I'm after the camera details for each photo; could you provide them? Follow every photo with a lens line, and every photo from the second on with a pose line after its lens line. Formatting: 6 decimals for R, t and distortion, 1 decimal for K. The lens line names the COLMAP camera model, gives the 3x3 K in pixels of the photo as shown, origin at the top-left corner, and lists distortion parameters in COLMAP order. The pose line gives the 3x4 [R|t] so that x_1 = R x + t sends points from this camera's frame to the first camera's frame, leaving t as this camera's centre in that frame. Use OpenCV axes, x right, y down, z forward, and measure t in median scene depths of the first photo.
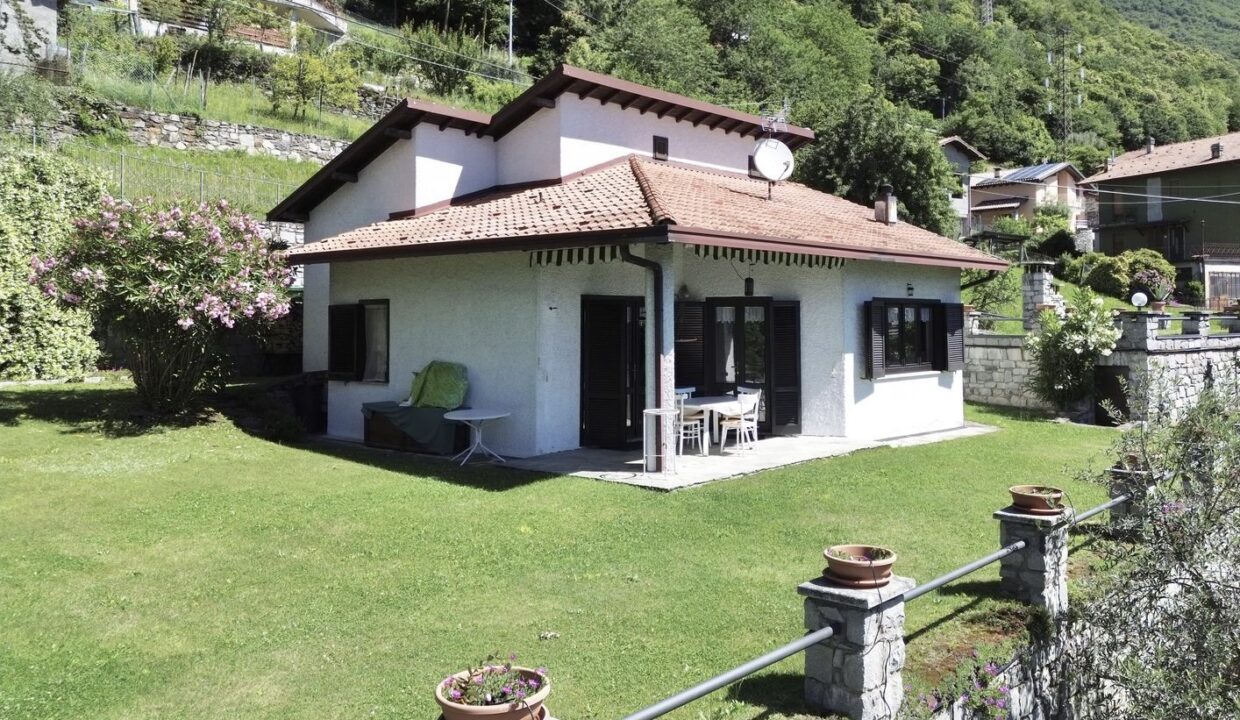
lens RADIAL K [[888.4, 0, 617.1], [0, 888.4, 355.7], [0, 0, 1]] dist [0.094637, -0.068456]
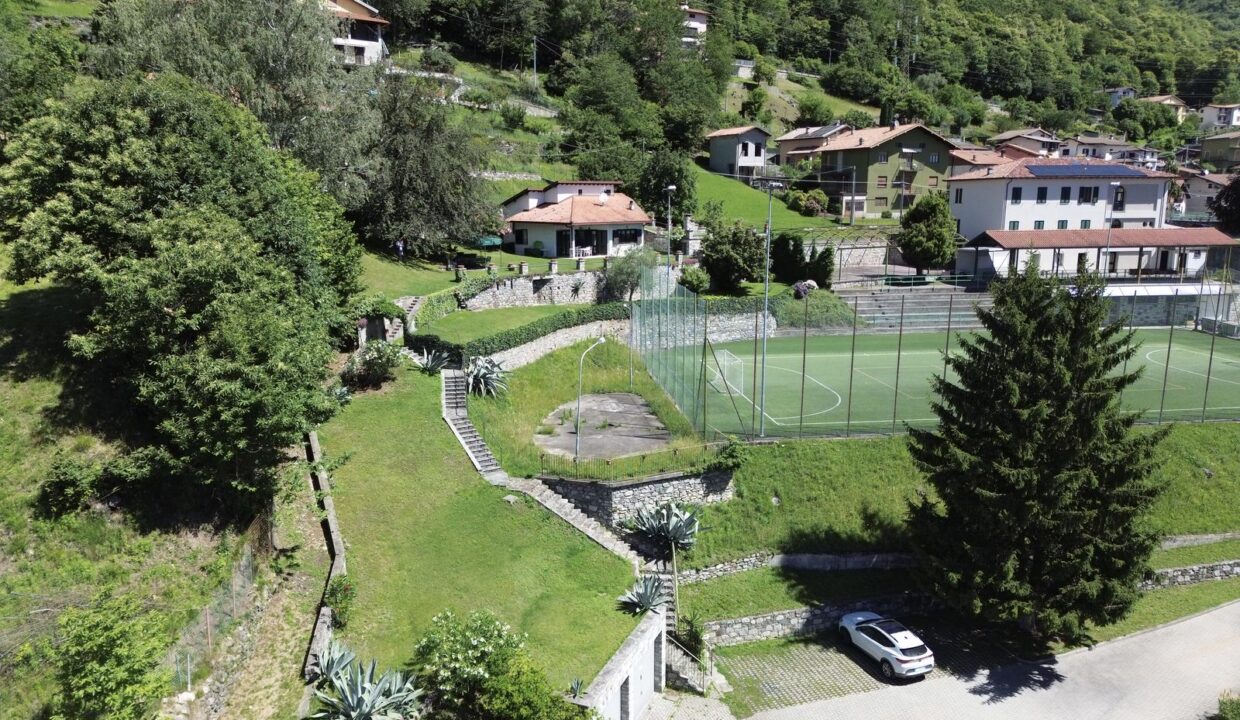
lens RADIAL K [[888.4, 0, 620.8], [0, 888.4, 362.9], [0, 0, 1]] dist [0.094637, -0.068456]
pose [[0.999943, 0.010662, 0.000317, 0.070620], [-0.010585, 0.988166, 0.153020, -0.020037], [0.001318, -0.153014, 0.988223, -0.968007]]
